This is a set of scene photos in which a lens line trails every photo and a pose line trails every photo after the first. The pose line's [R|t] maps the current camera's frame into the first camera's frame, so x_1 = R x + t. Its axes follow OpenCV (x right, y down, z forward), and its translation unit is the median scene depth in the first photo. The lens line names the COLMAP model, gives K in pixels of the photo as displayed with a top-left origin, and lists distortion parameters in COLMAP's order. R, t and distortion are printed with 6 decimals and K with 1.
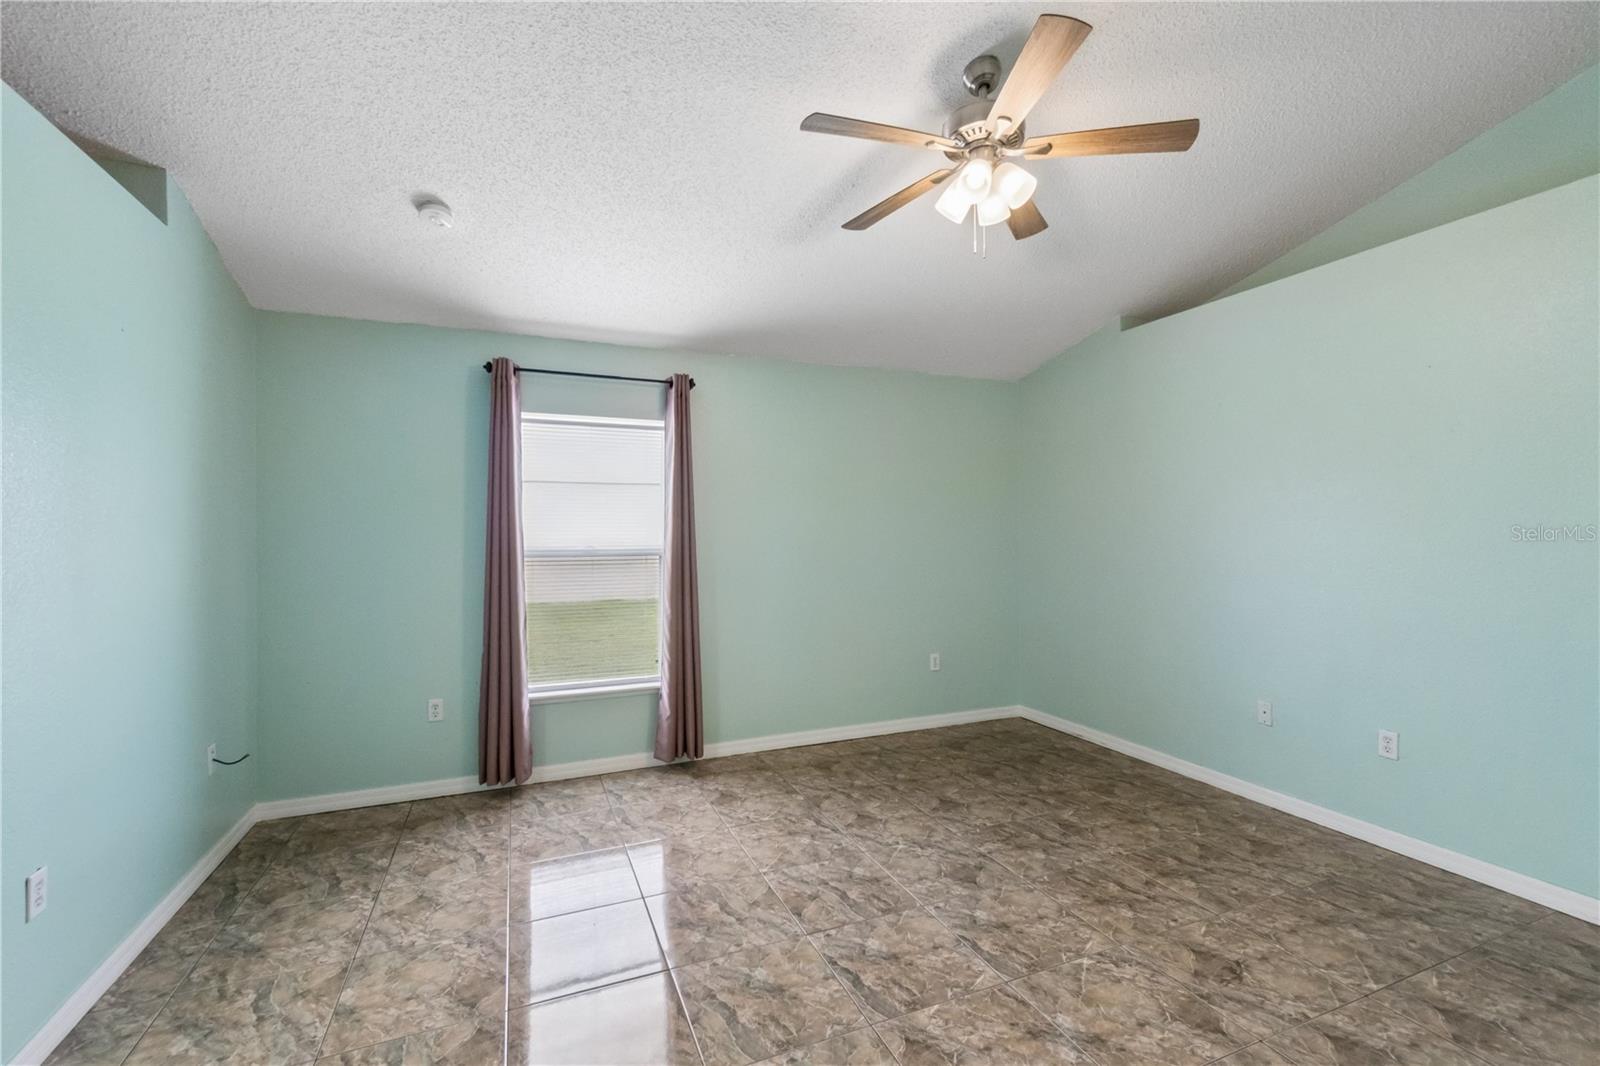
lens RADIAL K [[690.3, 0, 797.5], [0, 690.3, 533.0], [0, 0, 1]] dist [-0.003310, 0.000262]
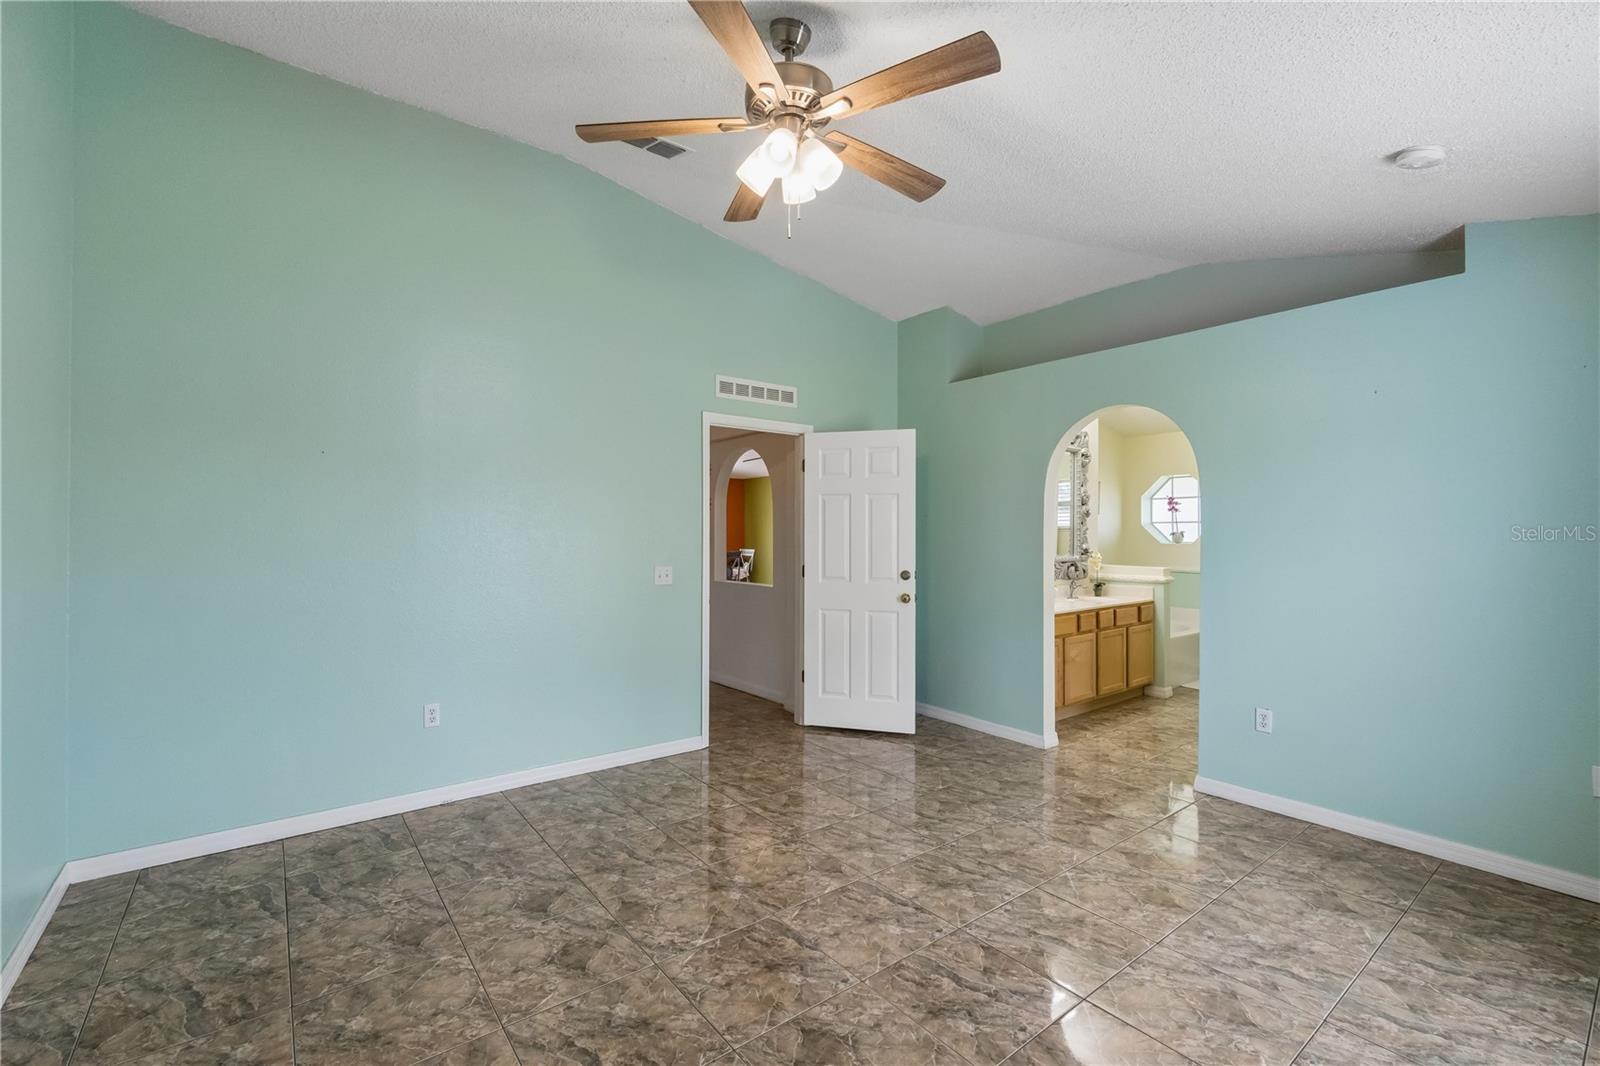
lens RADIAL K [[690.3, 0, 800.1], [0, 690.3, 528.9], [0, 0, 1]] dist [-0.003310, 0.000262]
pose [[-0.962934, 0.001414, -0.269734, 0.538329], [0.002222, 0.999994, -0.002692, -0.010890], [0.269728, -0.003191, -0.962931, 2.006743]]
